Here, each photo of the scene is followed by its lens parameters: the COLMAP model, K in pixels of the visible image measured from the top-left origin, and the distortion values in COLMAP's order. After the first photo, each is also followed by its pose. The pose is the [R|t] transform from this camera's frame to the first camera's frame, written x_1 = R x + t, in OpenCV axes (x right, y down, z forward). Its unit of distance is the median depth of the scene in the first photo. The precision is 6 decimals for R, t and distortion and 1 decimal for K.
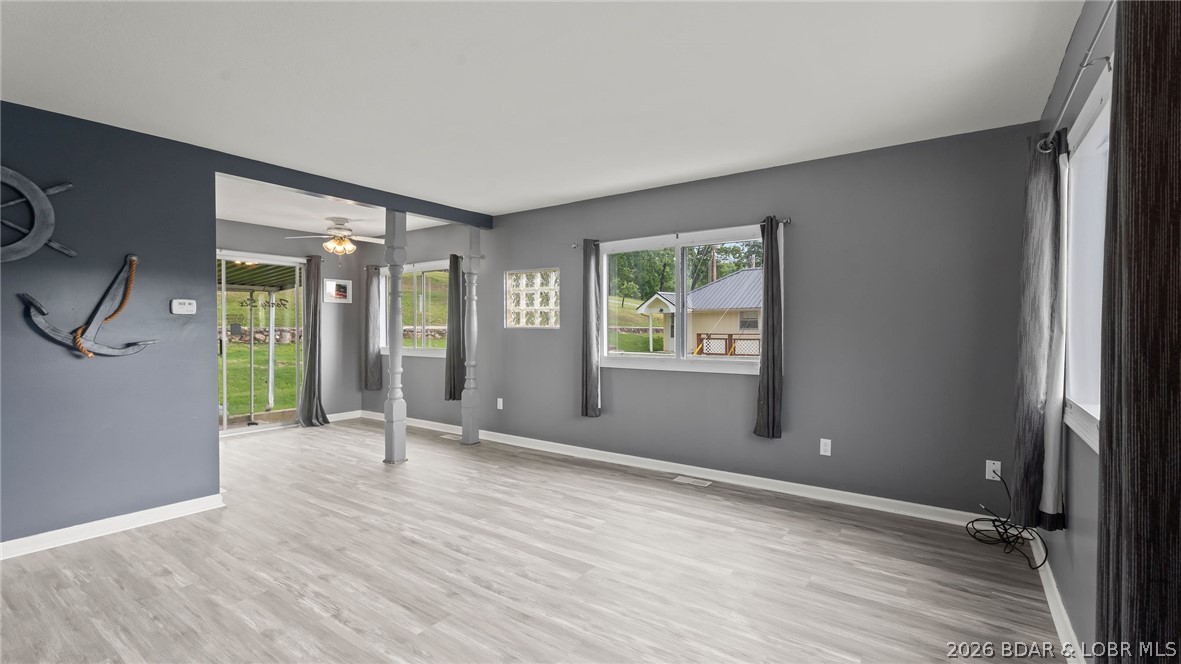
lens RADIAL K [[517.1, 0, 599.1], [0, 517.1, 328.1], [0, 0, 1]] dist [0.000495, -0.000444]
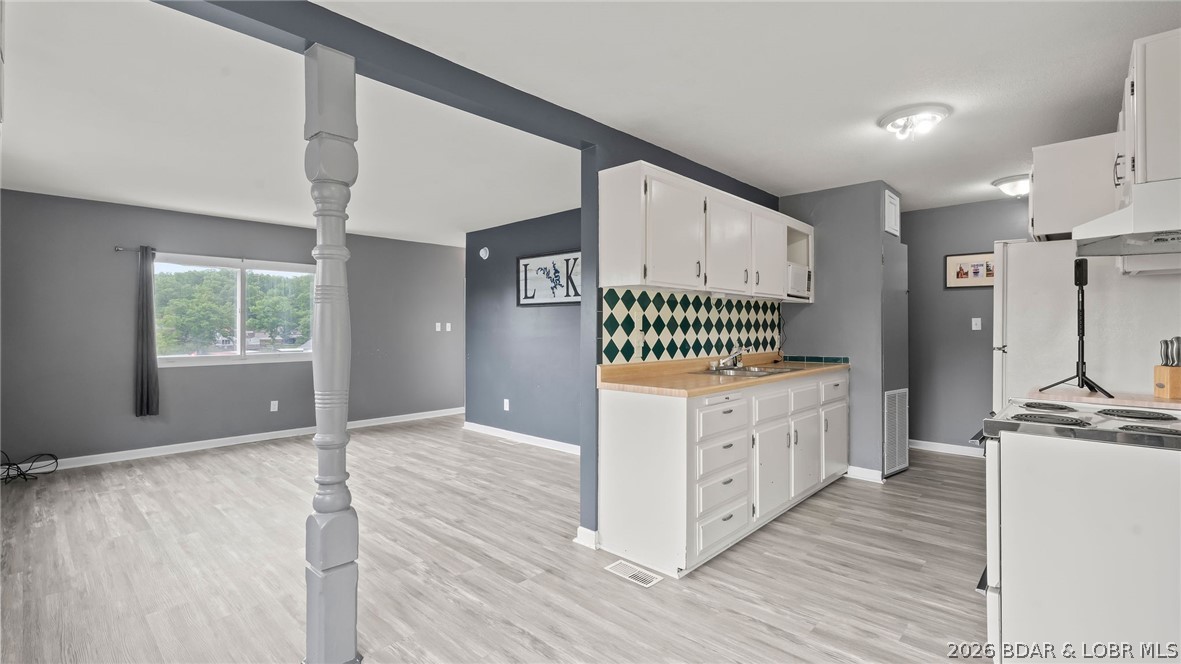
lens RADIAL K [[517.1, 0, 591.0], [0, 517.1, 327.7], [0, 0, 1]] dist [0.000495, -0.000444]
pose [[-0.989800, -0.000825, 0.142465, -0.911789], [-0.000690, 0.999999, 0.001002, -0.006437], [-0.142465, 0.000894, -0.989799, 1.921443]]
